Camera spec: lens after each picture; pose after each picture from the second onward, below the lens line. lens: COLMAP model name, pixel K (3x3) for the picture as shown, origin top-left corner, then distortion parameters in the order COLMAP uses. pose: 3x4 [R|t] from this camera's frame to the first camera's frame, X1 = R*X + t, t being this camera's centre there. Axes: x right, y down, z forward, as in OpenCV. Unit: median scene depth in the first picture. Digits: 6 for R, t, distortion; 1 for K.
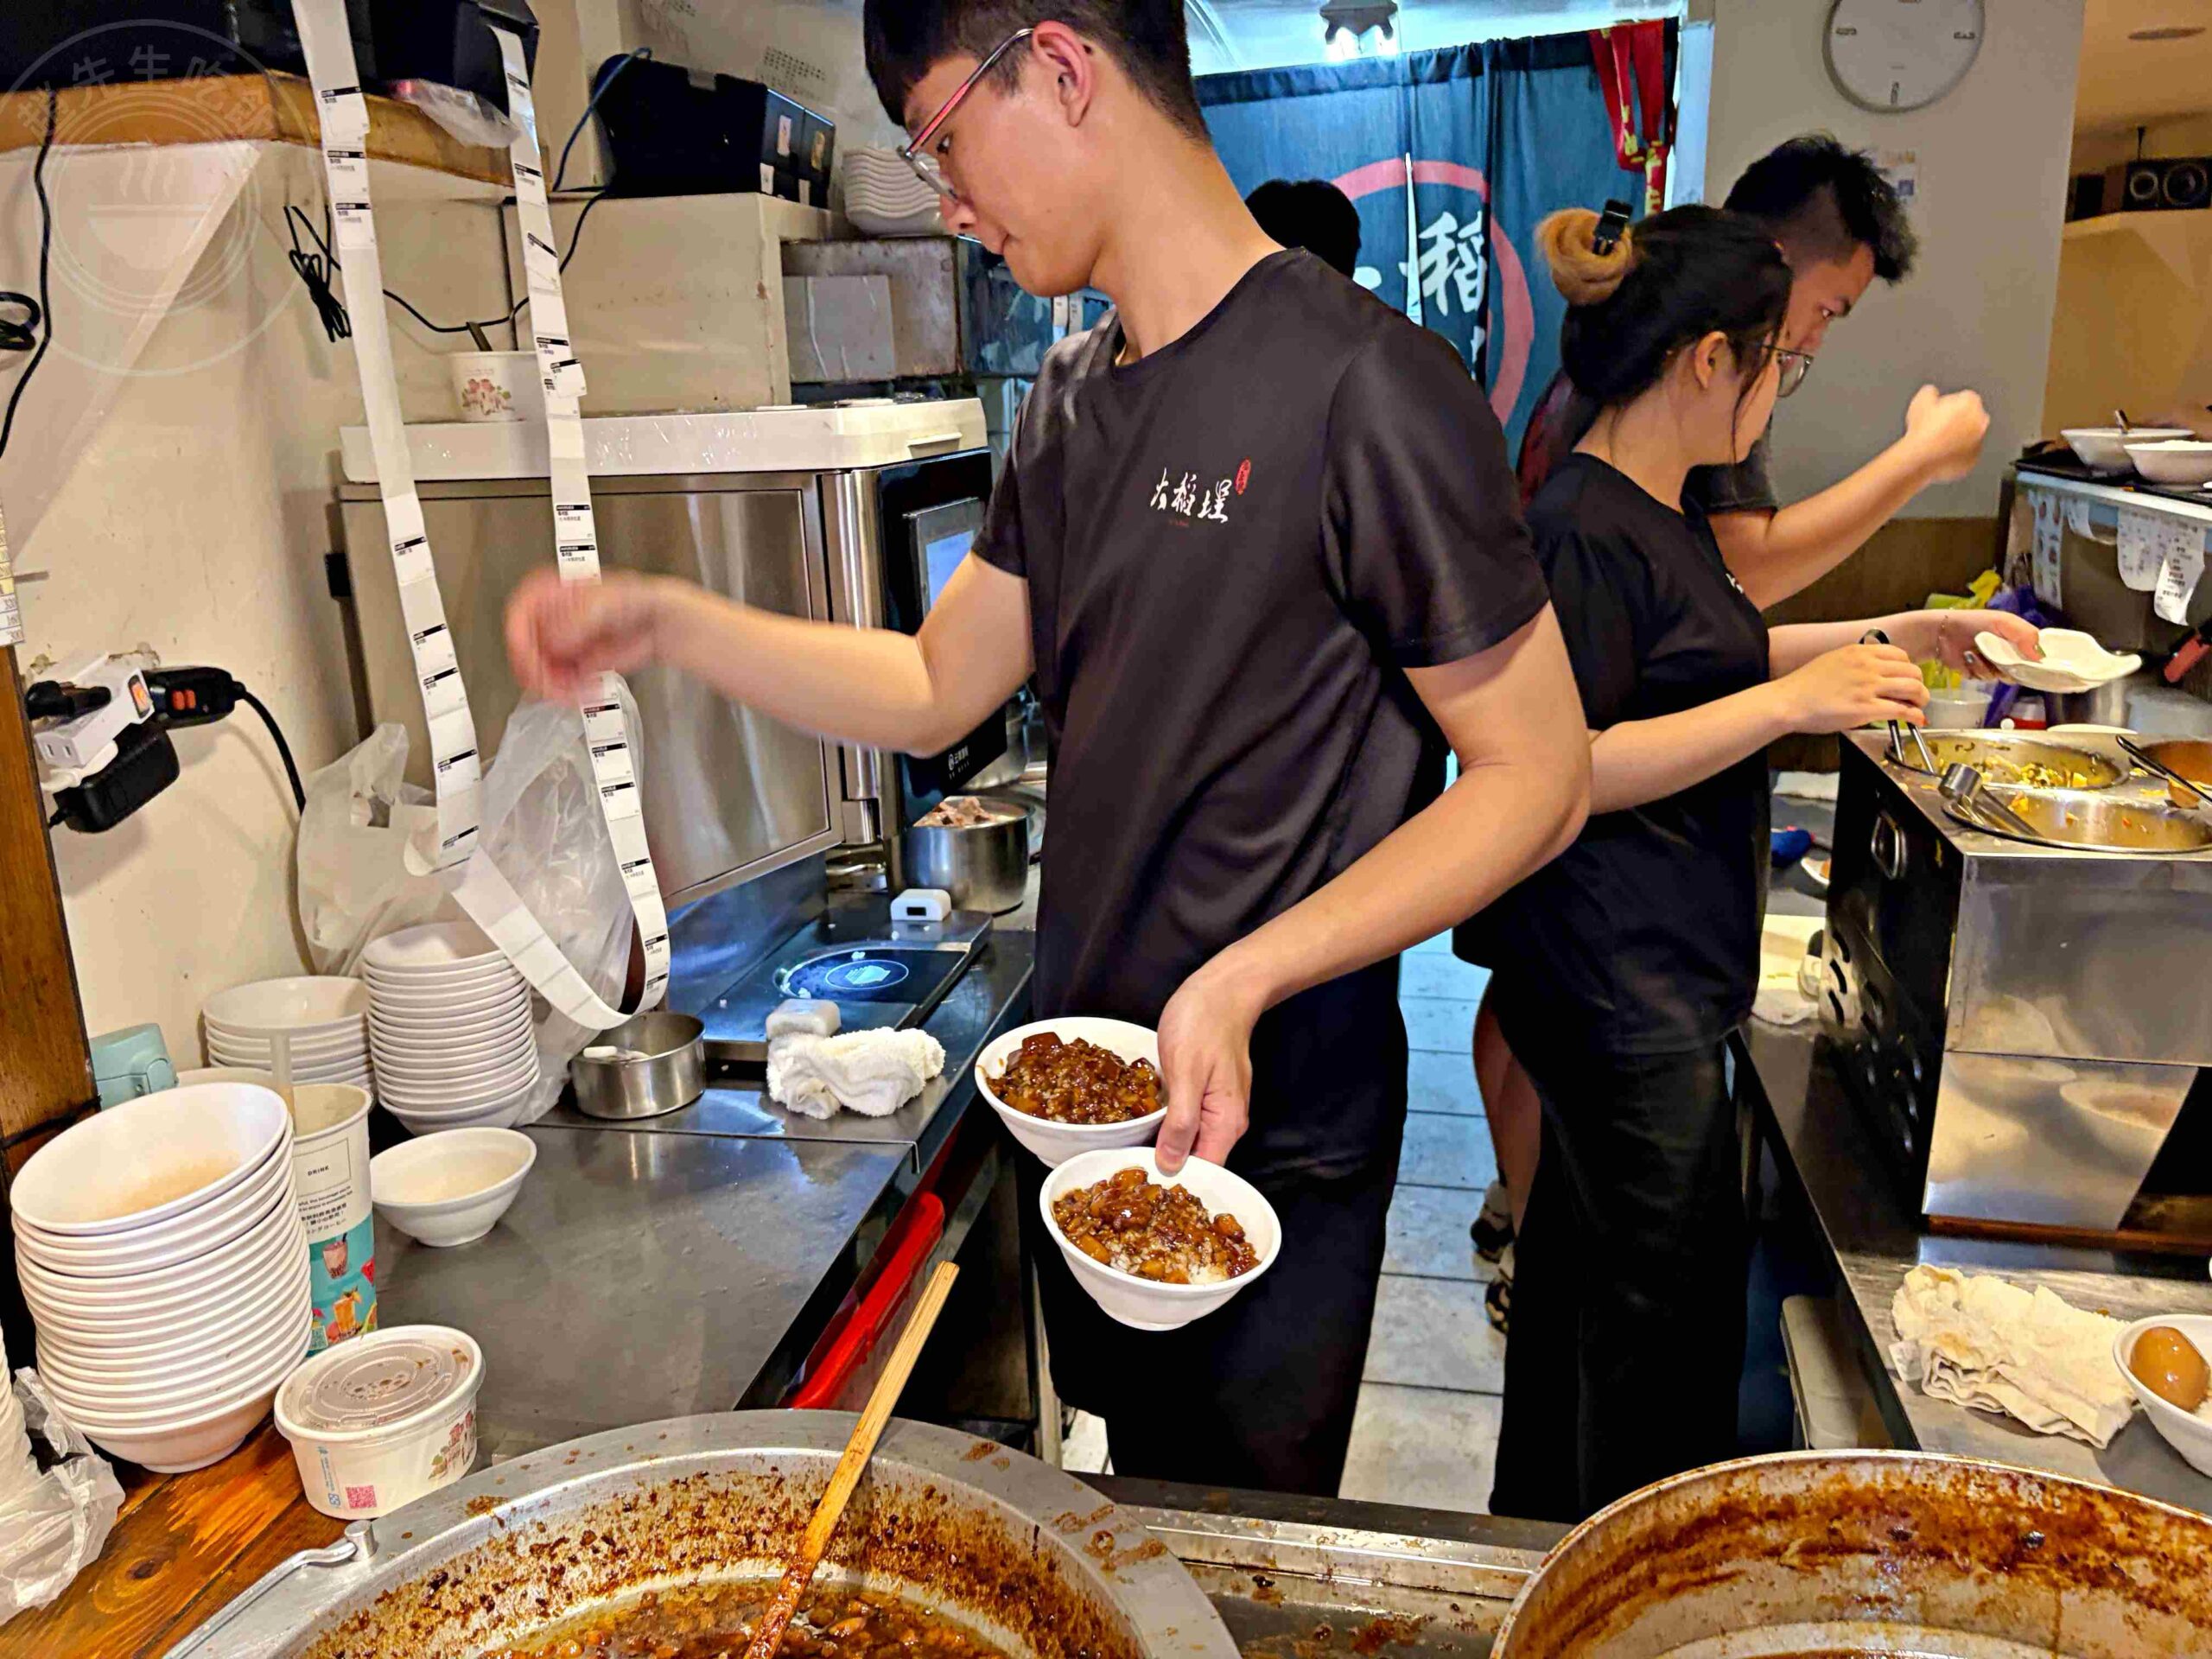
lens RADIAL K [[1694.8, 0, 1070.8], [0, 1694.8, 802.1], [0, 0, 1]] dist [0.050605, -0.059789]
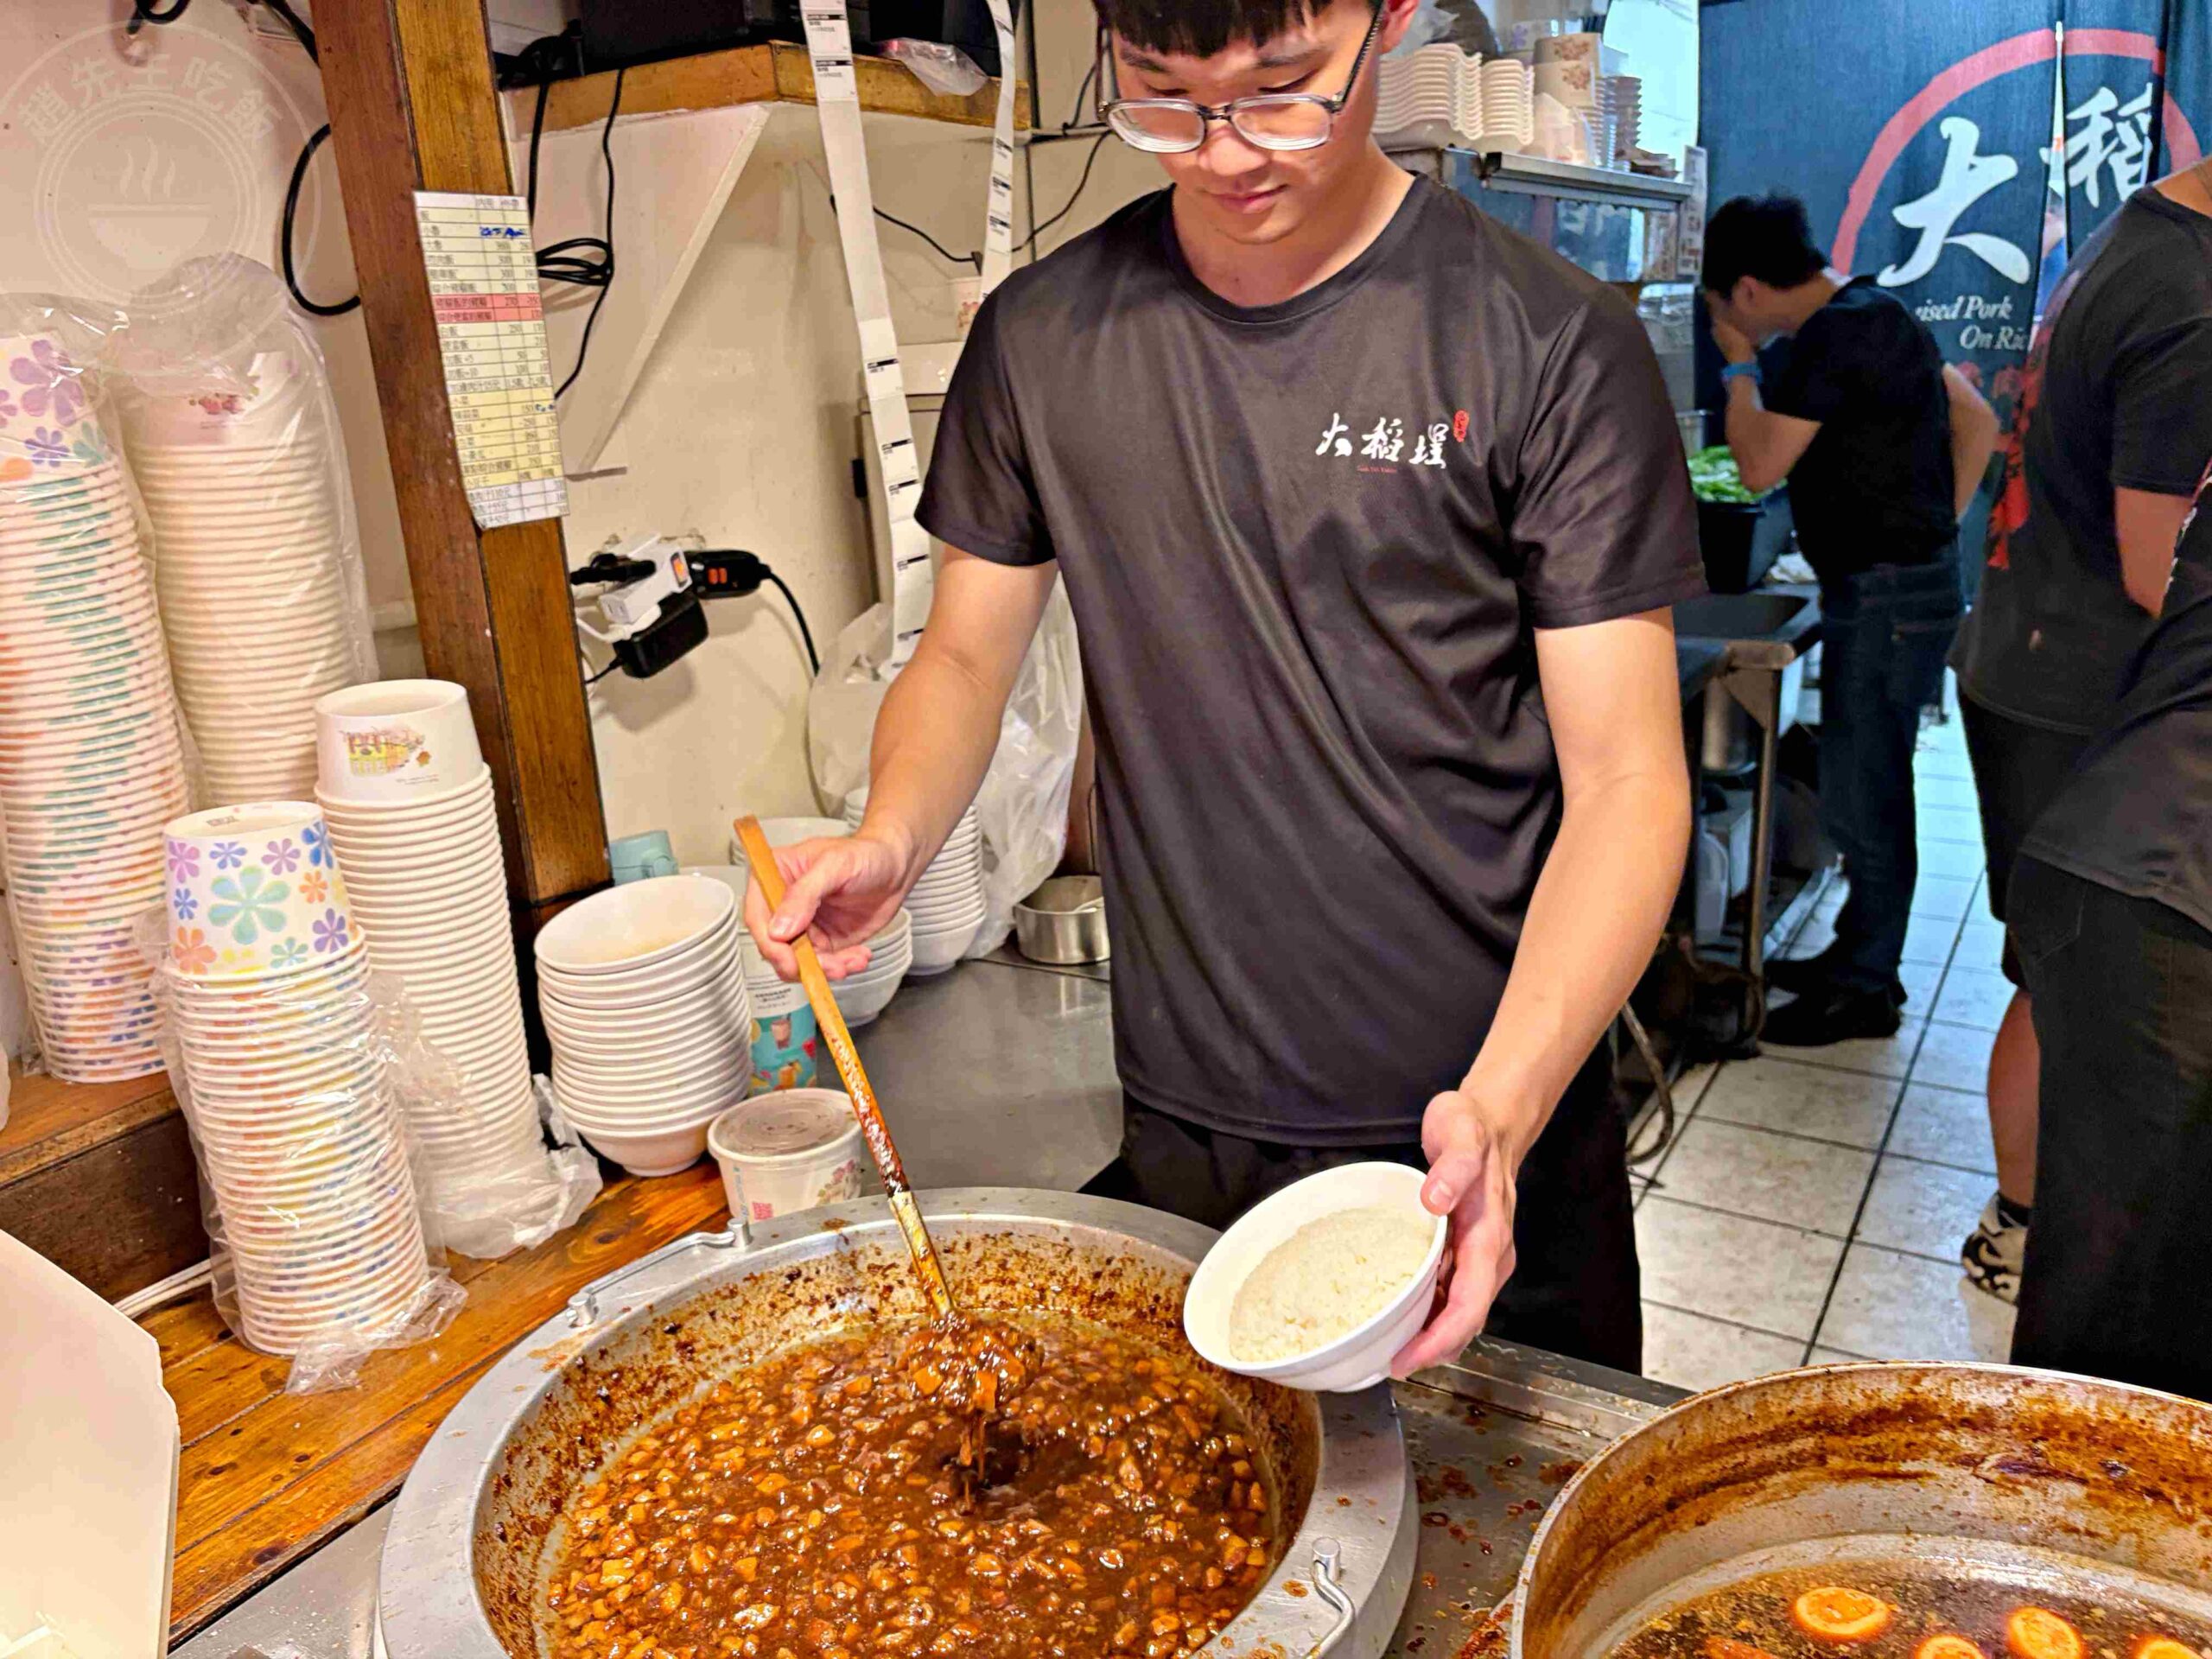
lens RADIAL K [[1694.8, 0, 1070.5], [0, 1694.8, 807.3], [0, 0, 1]] dist [0.050605, -0.059789]
pose [[0.936980, 0.074283, -0.341395, 0.202838], [-0.060044, 0.996835, 0.052103, 0.037347], [0.344185, -0.028321, 0.938475, -0.076399]]
